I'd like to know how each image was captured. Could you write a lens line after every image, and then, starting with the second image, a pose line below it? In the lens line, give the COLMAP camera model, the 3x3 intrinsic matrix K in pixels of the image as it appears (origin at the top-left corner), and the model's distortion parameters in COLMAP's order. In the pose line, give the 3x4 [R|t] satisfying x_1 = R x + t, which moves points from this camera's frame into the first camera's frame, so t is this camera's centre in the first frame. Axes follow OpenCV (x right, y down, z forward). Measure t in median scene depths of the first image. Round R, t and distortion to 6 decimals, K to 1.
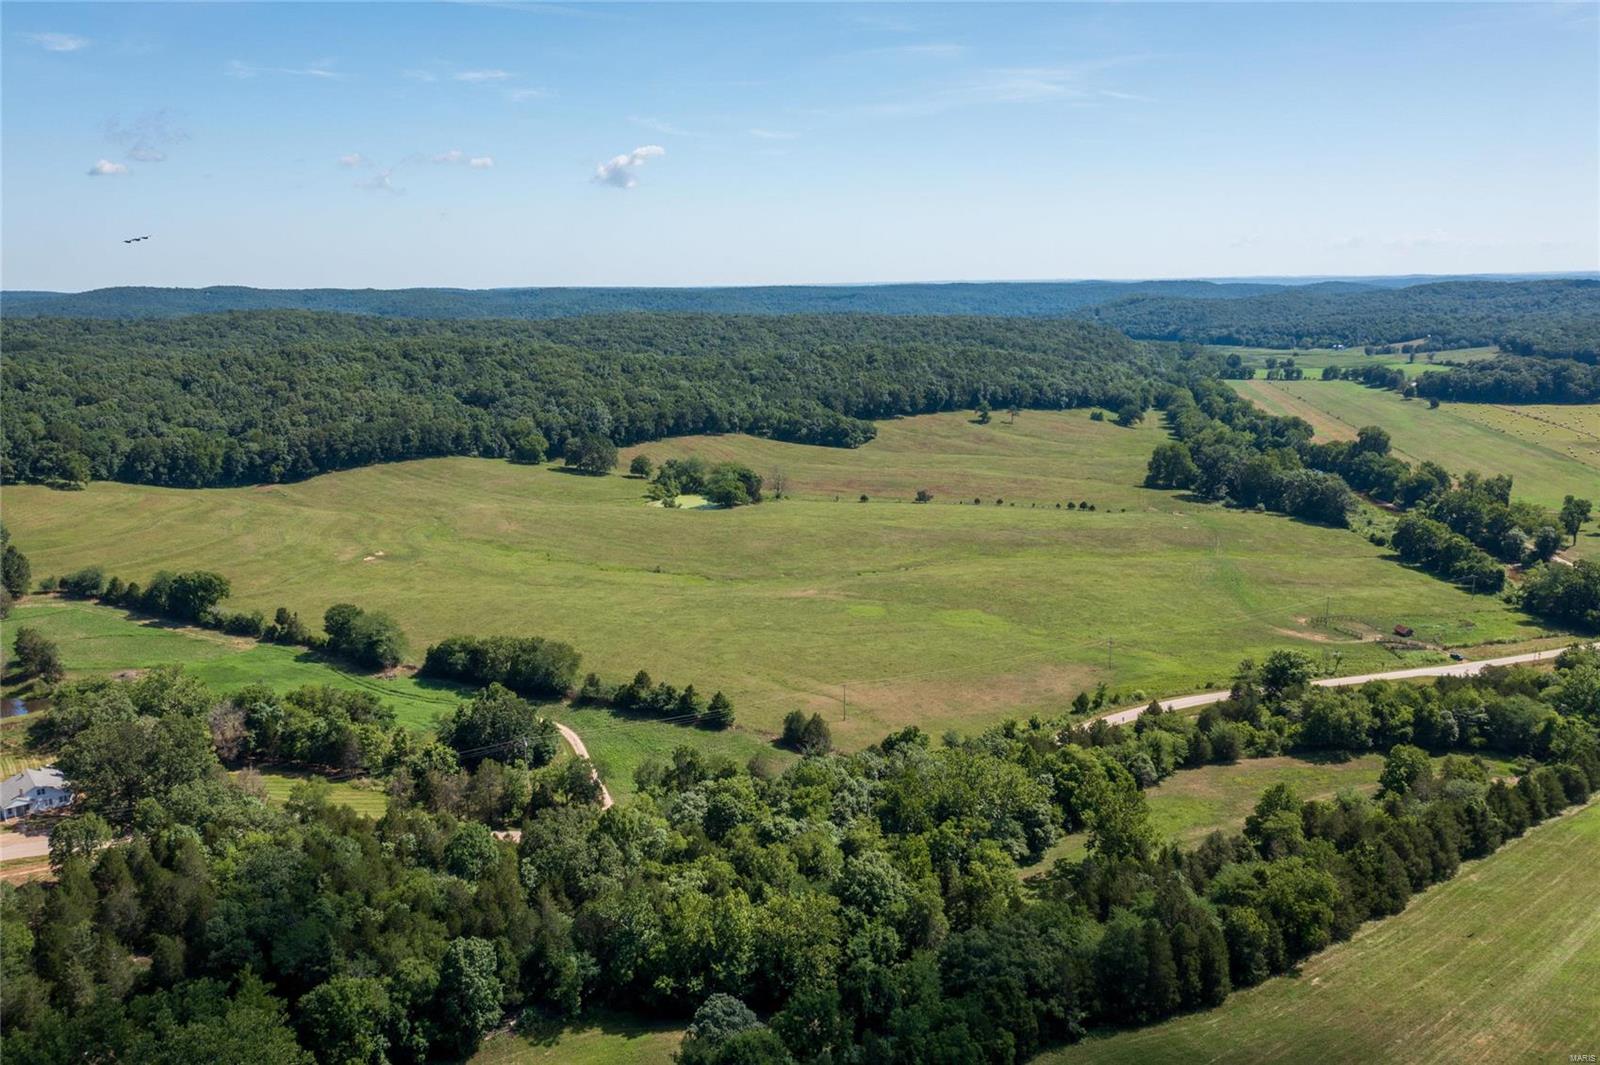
lens RADIAL K [[1249.9, 0, 803.1], [0, 1249.9, 531.8], [0, 0, 1]] dist [0.011311, -0.018446]
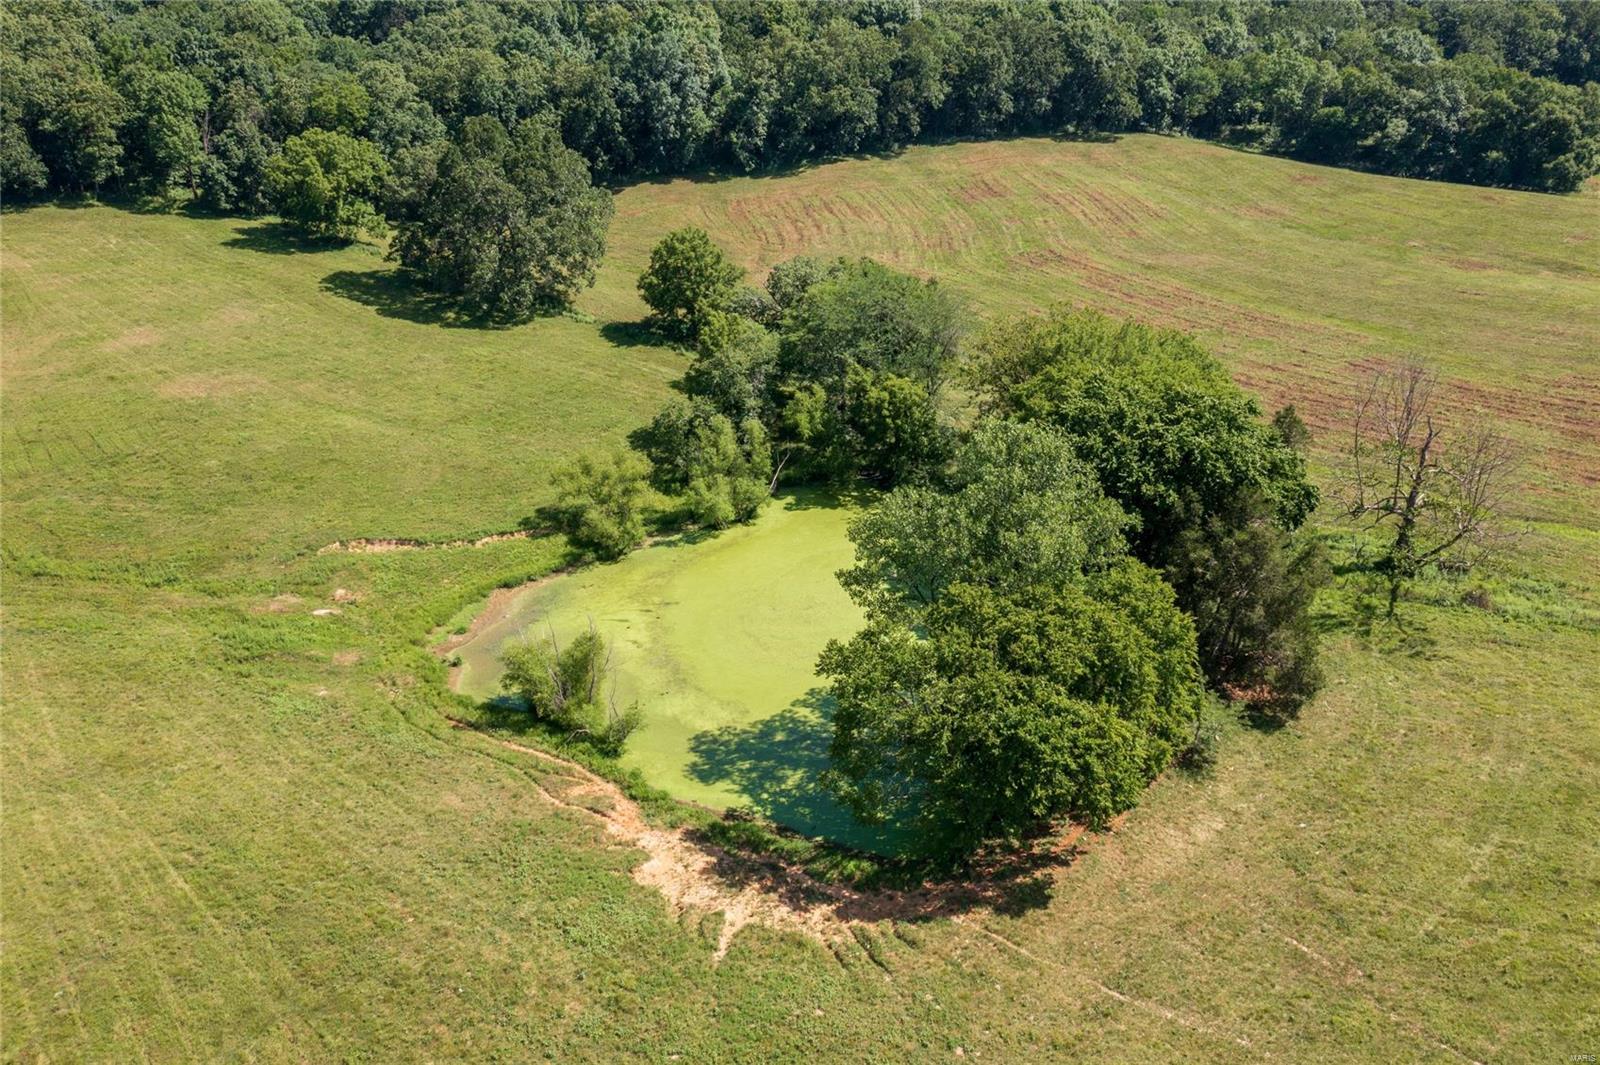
lens RADIAL K [[1249.9, 0, 797.4], [0, 1249.9, 536.3], [0, 0, 1]] dist [0.011311, -0.018446]
pose [[0.947567, 0.108594, -0.300541, -0.034422], [-0.037223, 0.971595, 0.233705, -0.050590], [0.317383, -0.210264, 0.924693, 0.658774]]
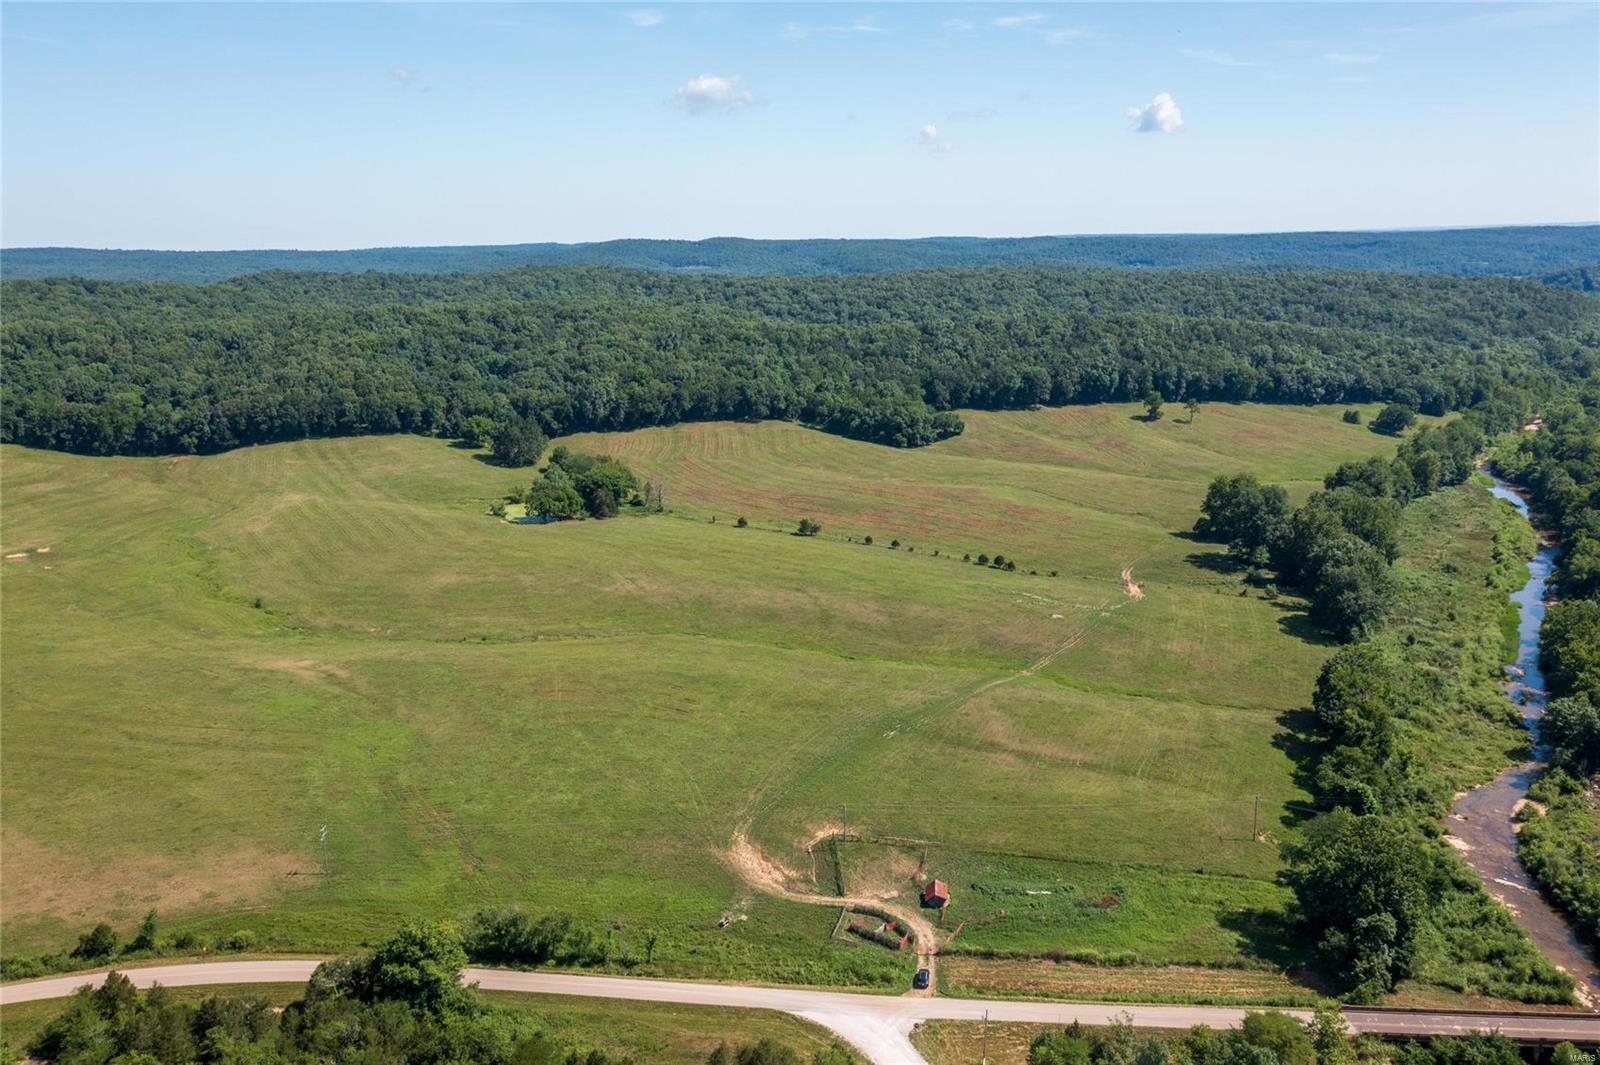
lens RADIAL K [[1249.9, 0, 800.4], [0, 1249.9, 532.9], [0, 0, 1]] dist [0.011311, -0.018446]
pose [[0.903586, 0.092456, -0.418311, 0.318264], [-0.075070, 0.995498, 0.057871, -0.052906], [0.421778, -0.020889, 0.906459, 0.237607]]
